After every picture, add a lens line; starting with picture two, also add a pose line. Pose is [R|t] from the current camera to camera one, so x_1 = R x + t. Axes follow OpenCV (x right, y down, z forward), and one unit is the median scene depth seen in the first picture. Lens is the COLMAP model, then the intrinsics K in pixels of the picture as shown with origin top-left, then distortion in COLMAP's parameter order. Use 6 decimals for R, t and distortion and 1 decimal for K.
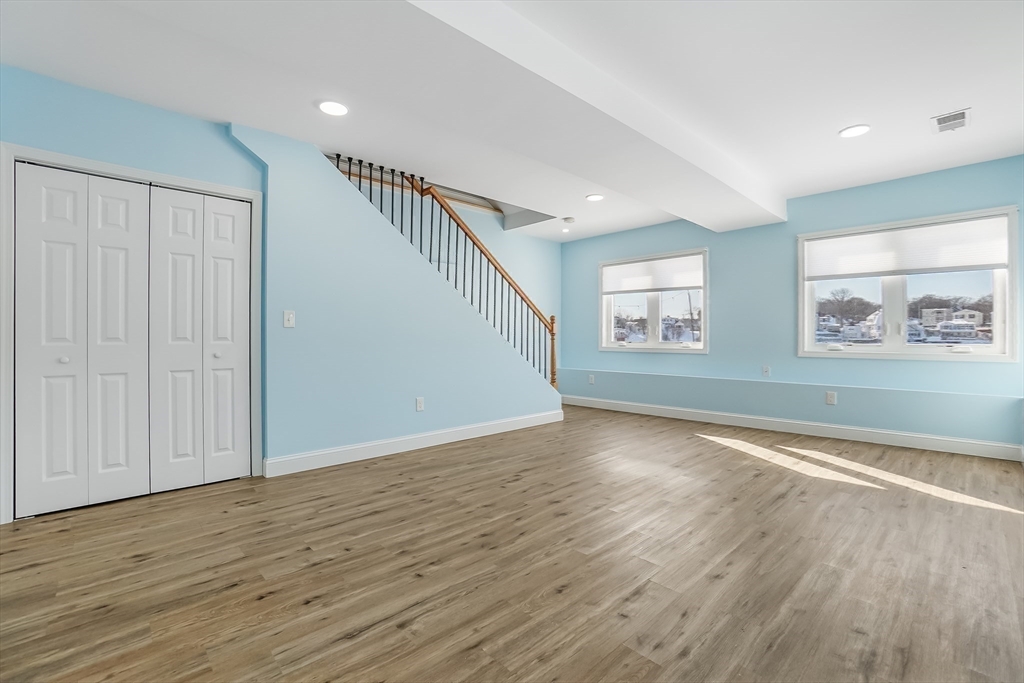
lens RADIAL K [[455.4, 0, 510.9], [0, 455.4, 337.5], [0, 0, 1]] dist [-0.041924, 0.000354]
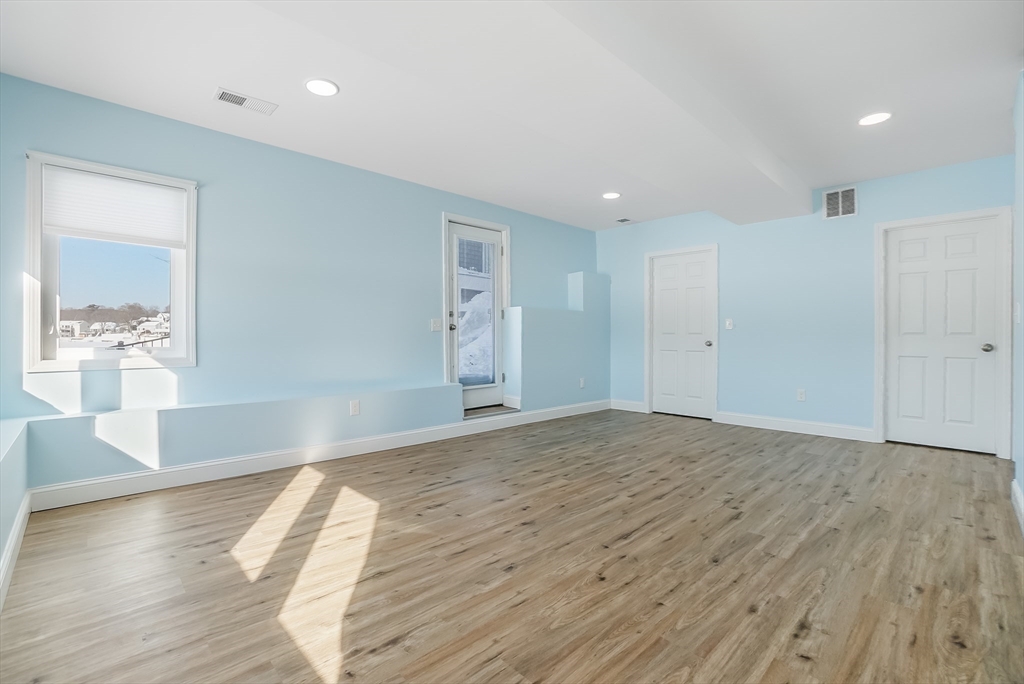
lens RADIAL K [[455.4, 0, 510.9], [0, 455.4, 338.0], [0, 0, 1]] dist [-0.041924, 0.000354]
pose [[-0.999843, -0.001765, -0.017622, 0.444922], [-0.001769, 0.999998, 0.000186, 0.004866], [0.017622, 0.000217, -0.999845, 1.872289]]
